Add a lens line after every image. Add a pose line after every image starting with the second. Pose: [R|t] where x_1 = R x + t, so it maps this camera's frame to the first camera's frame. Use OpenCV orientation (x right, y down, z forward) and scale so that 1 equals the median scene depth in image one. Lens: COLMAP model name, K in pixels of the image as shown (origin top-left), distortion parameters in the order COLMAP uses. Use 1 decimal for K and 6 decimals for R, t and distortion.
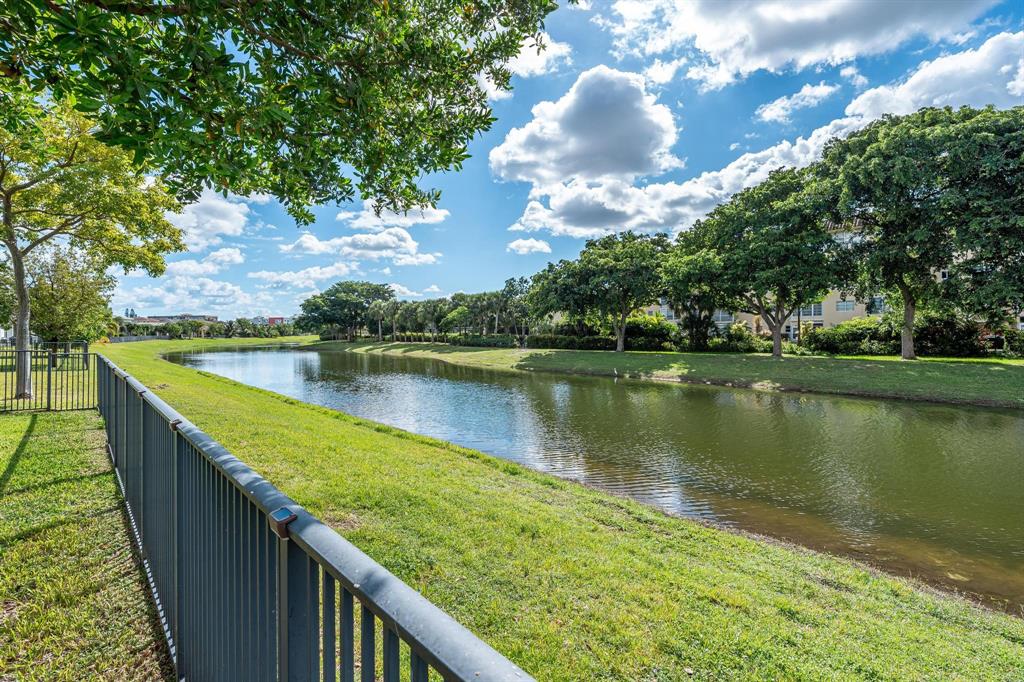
lens RADIAL K [[448.4, 0, 518.3], [0, 448.4, 327.6], [0, 0, 1]] dist [0.001130, -0.000570]
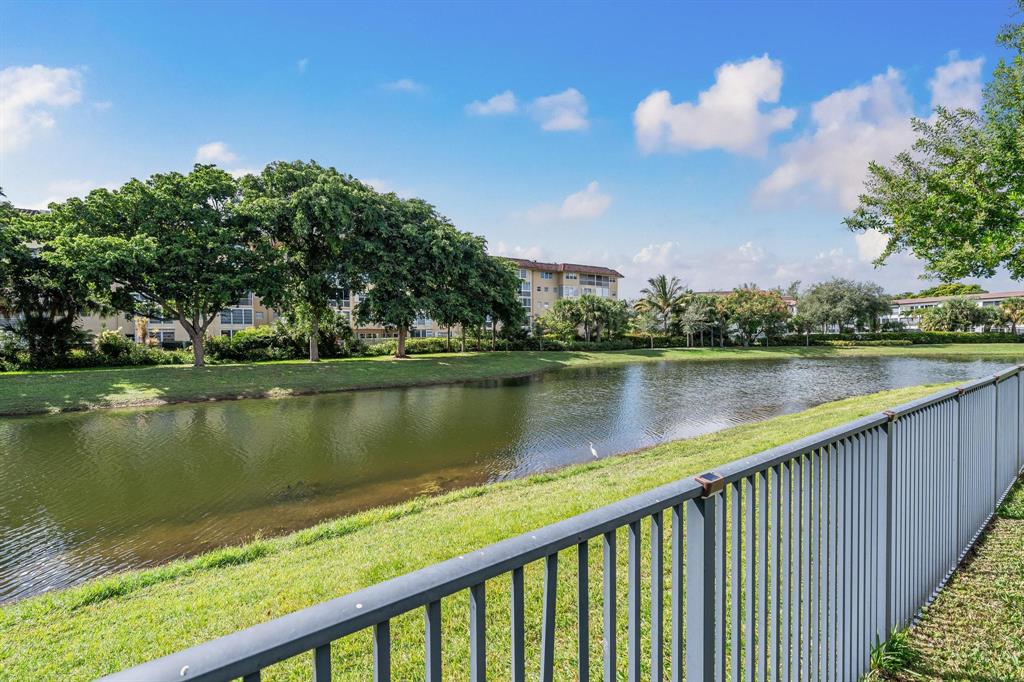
lens RADIAL K [[448.4, 0, 504.0], [0, 448.4, 350.2], [0, 0, 1]] dist [0.001130, -0.000570]
pose [[0.146144, -0.023529, 0.988983, -0.222862], [-0.004252, 0.999693, 0.024412, 0.004229], [-0.989254, -0.007773, 0.145999, 0.215148]]
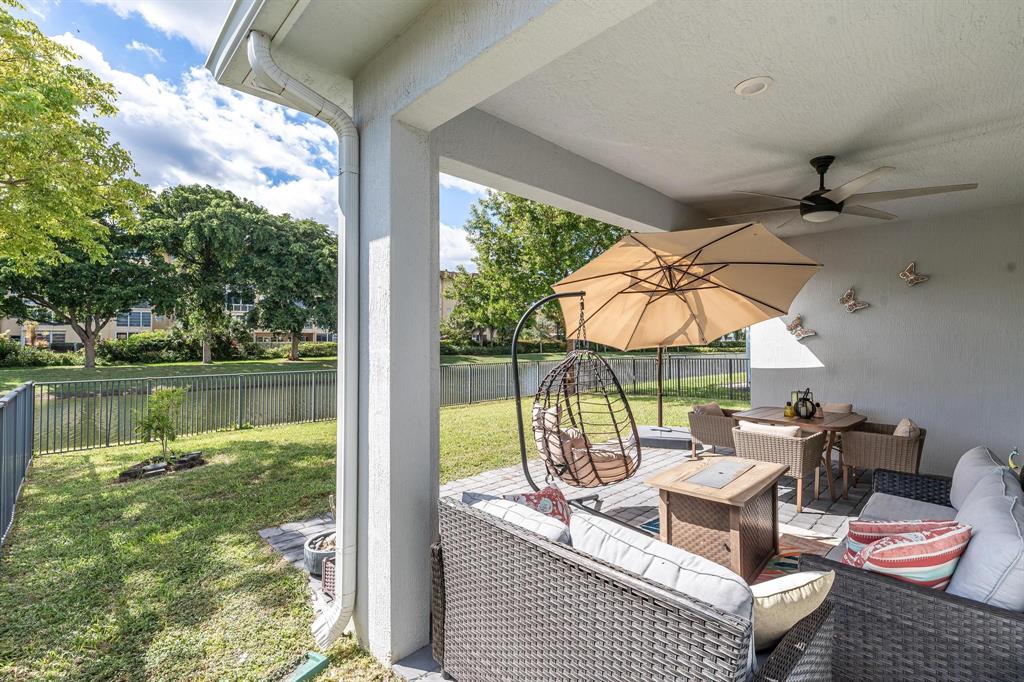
lens RADIAL K [[461.9, 0, 507.3], [0, 461.9, 336.3], [0, 0, 1]] dist [-0.001644, 0.000255]
pose [[0.014335, 0.014195, 0.999796, -0.400792], [-0.012647, 0.999822, -0.014014, -0.003603], [-0.999817, -0.012444, 0.014512, 0.042719]]
